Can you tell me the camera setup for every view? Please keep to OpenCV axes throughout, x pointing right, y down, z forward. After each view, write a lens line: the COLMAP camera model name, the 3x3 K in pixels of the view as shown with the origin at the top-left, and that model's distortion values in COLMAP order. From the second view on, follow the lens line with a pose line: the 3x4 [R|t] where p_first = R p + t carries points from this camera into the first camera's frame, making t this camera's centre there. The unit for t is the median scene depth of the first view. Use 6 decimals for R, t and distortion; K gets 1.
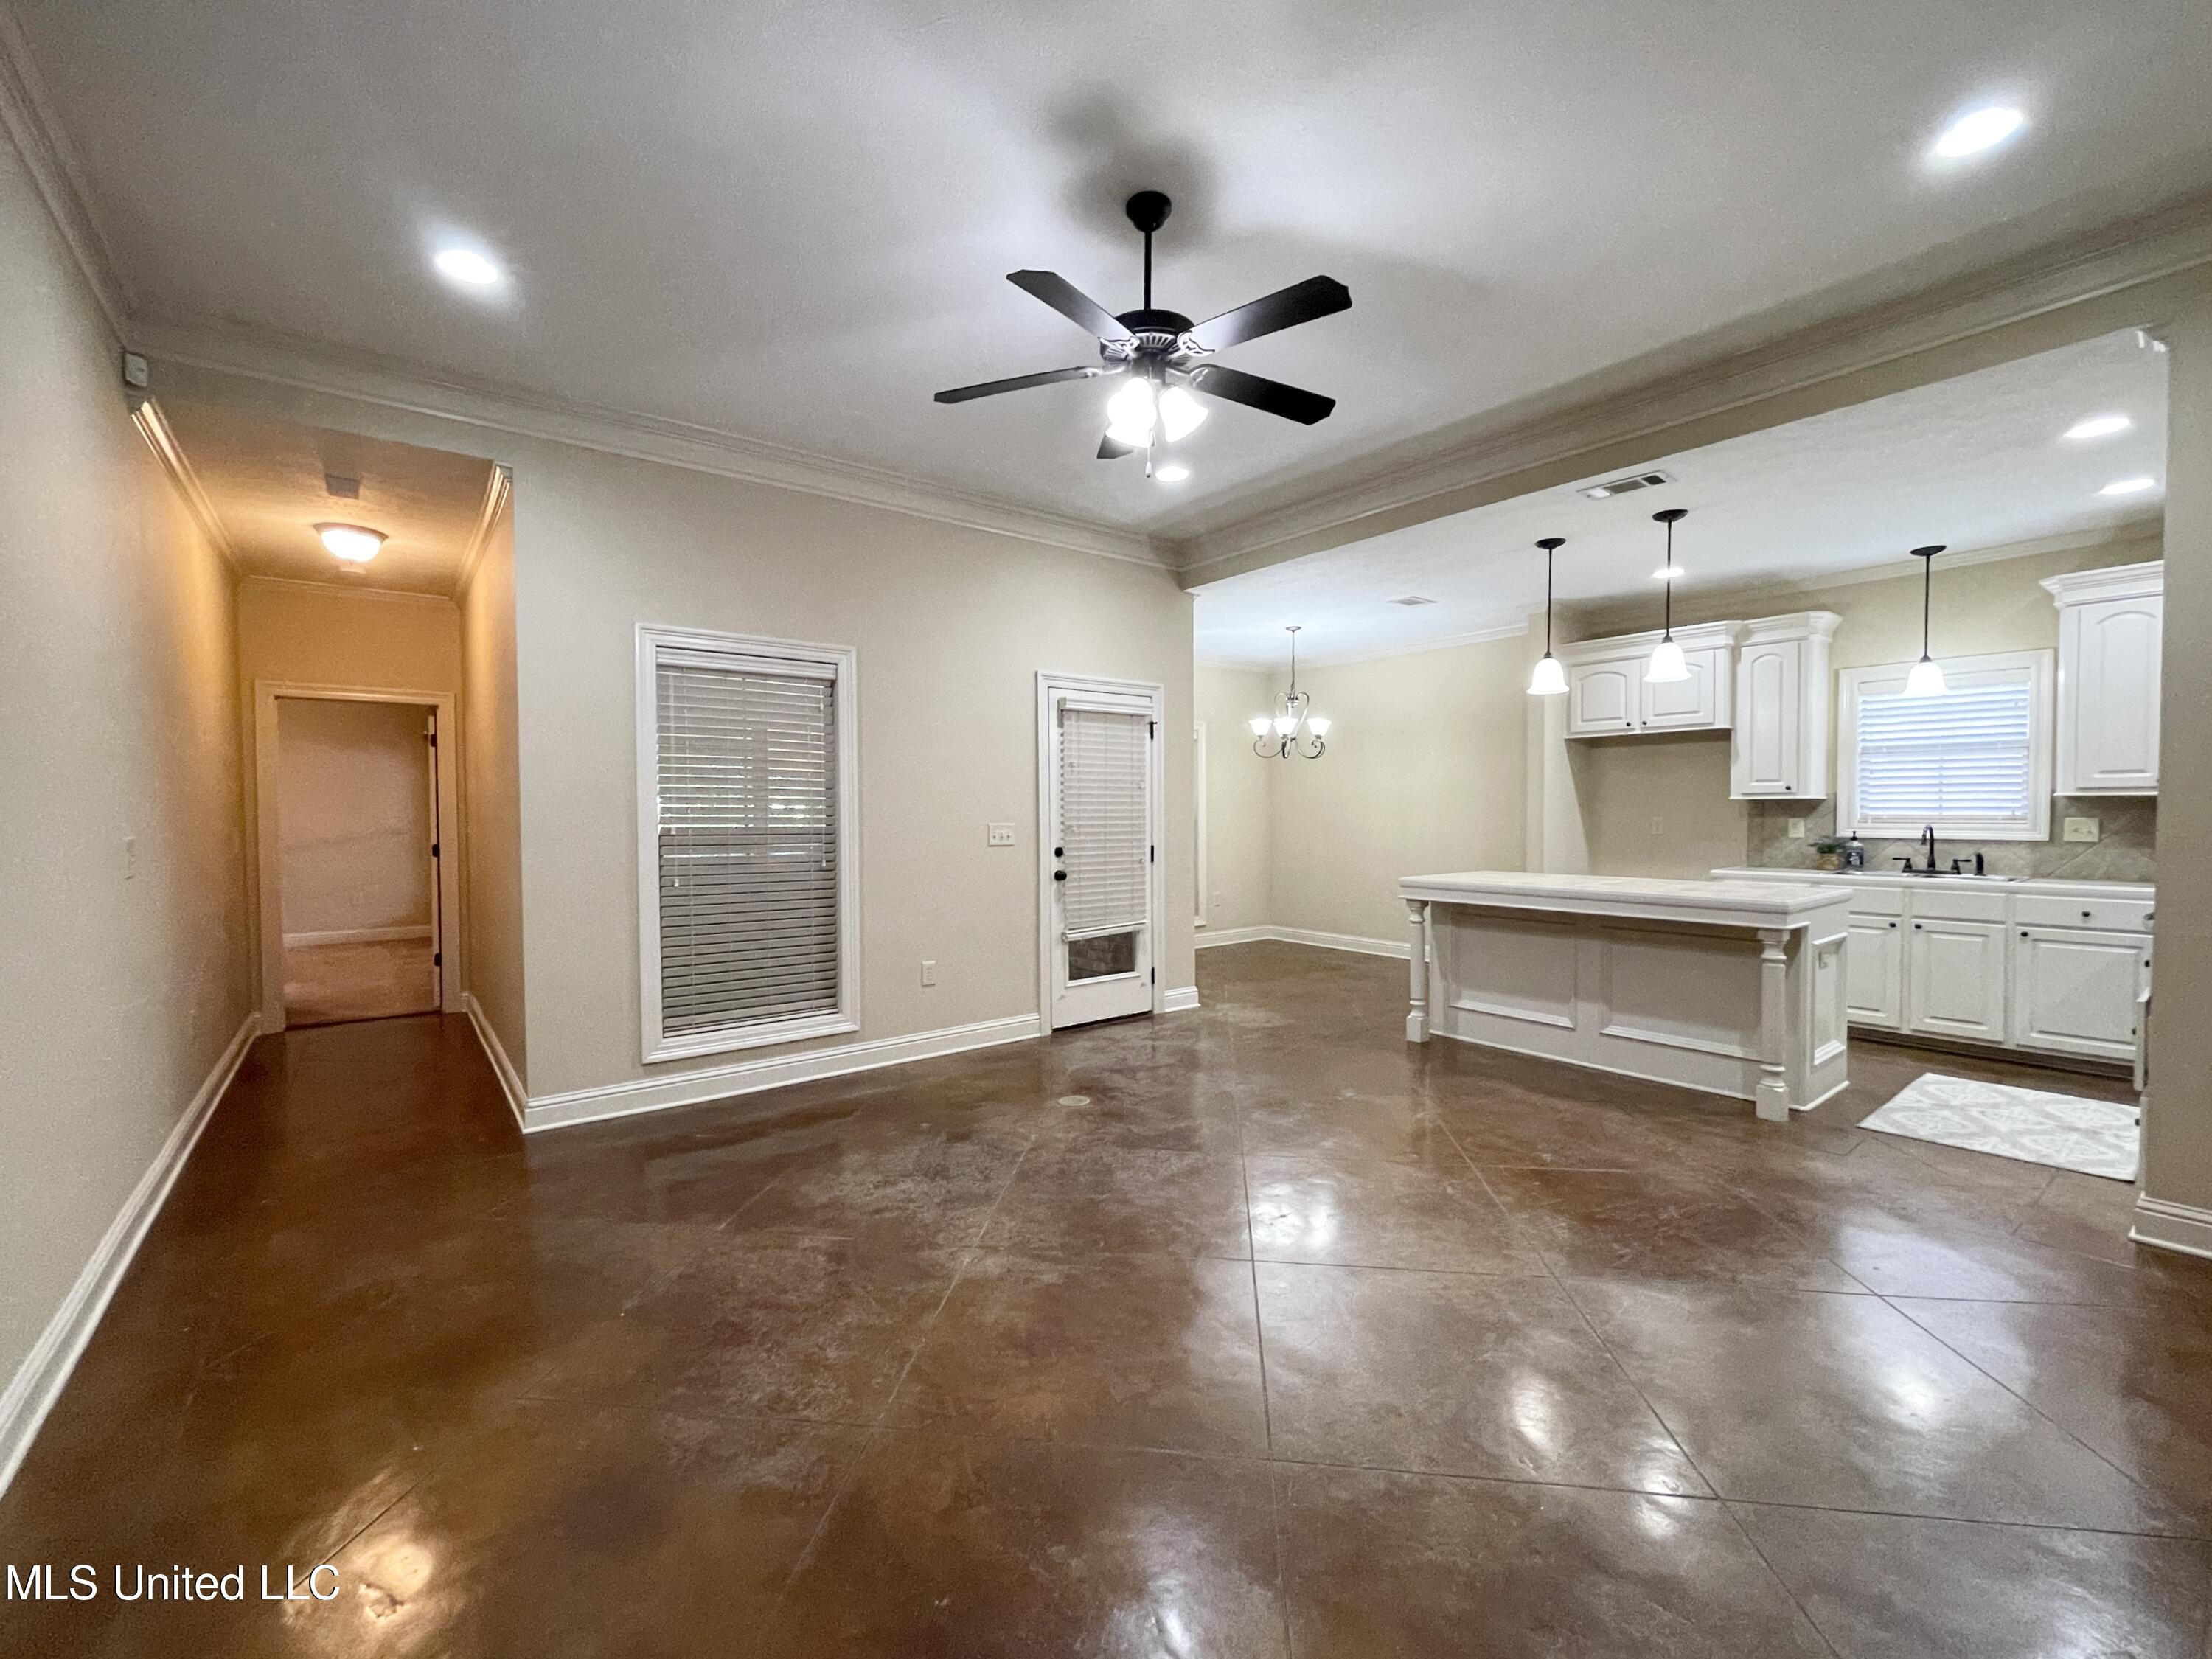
lens RADIAL K [[926.8, 0, 1091.9], [0, 926.8, 837.8], [0, 0, 1]] dist [0.006976, 0.000364]
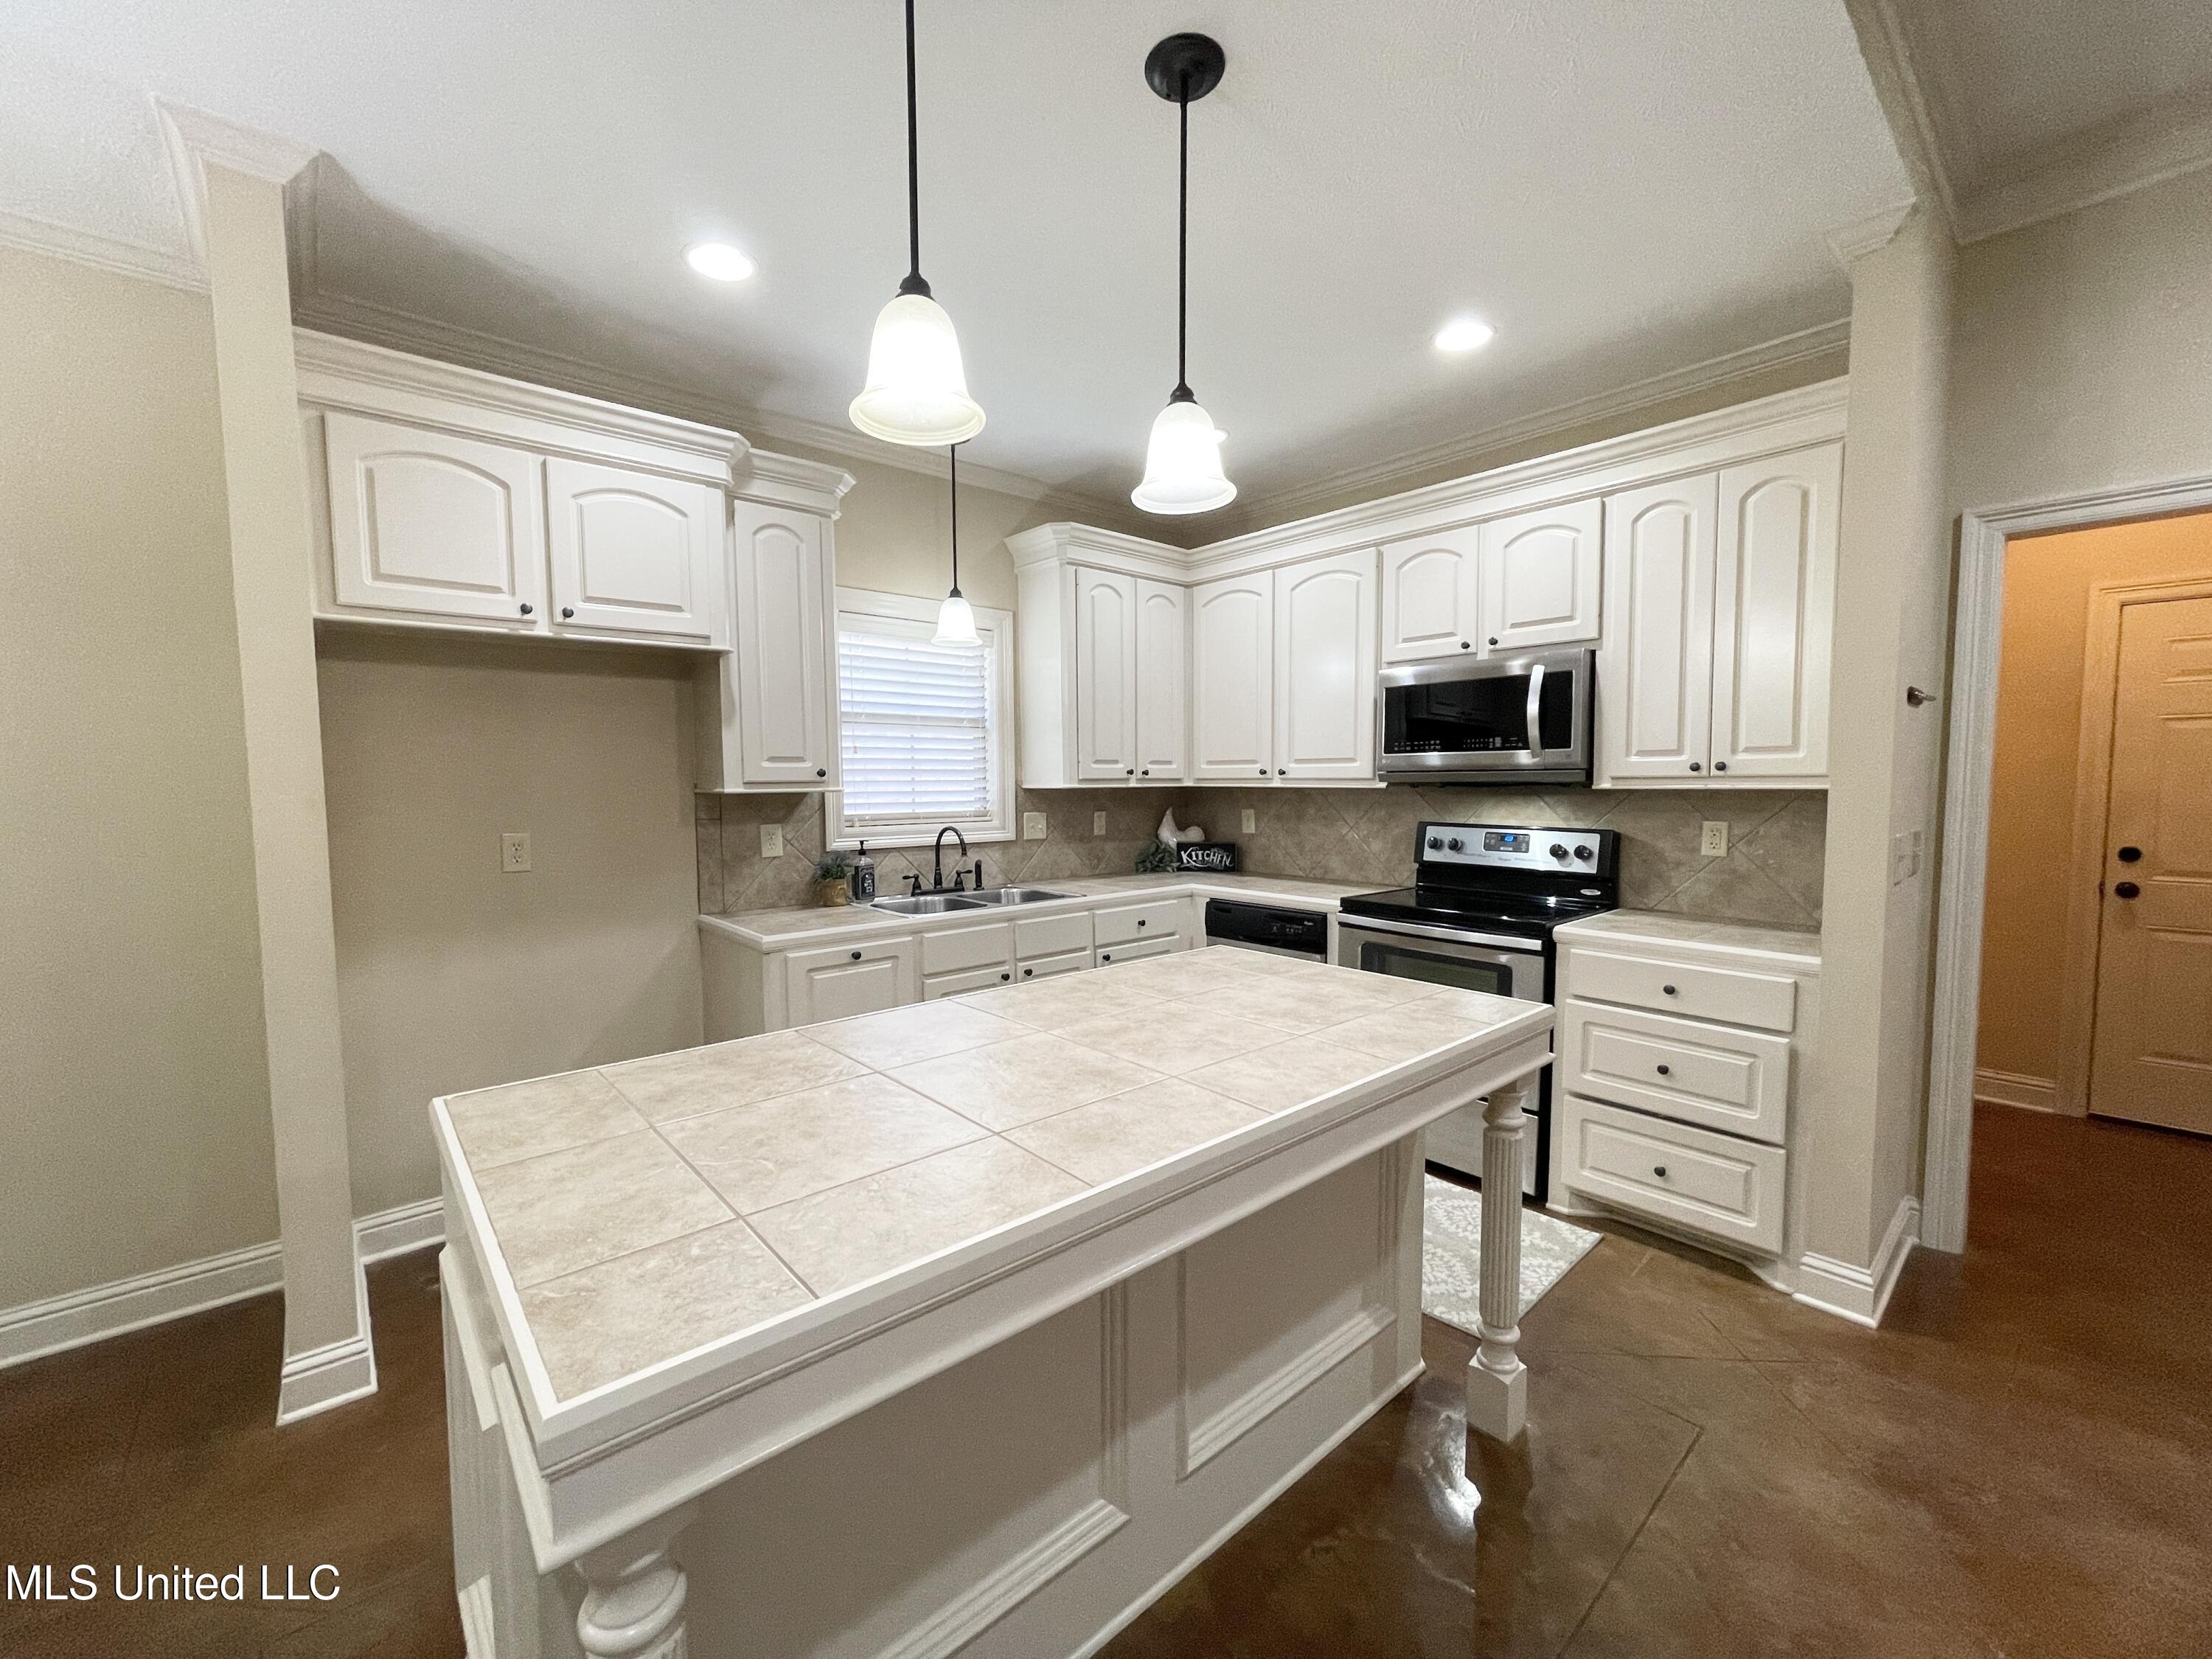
lens RADIAL K [[890.0, 0, 1096.7], [0, 890.0, 837.2], [0, 0, 1]] dist [0.000183, -0.000202]
pose [[-0.056493, -0.061007, 0.996537, 0.211298], [0.038185, 0.997269, 0.063216, -0.046390], [-0.997673, 0.041624, -0.054009, 0.949069]]
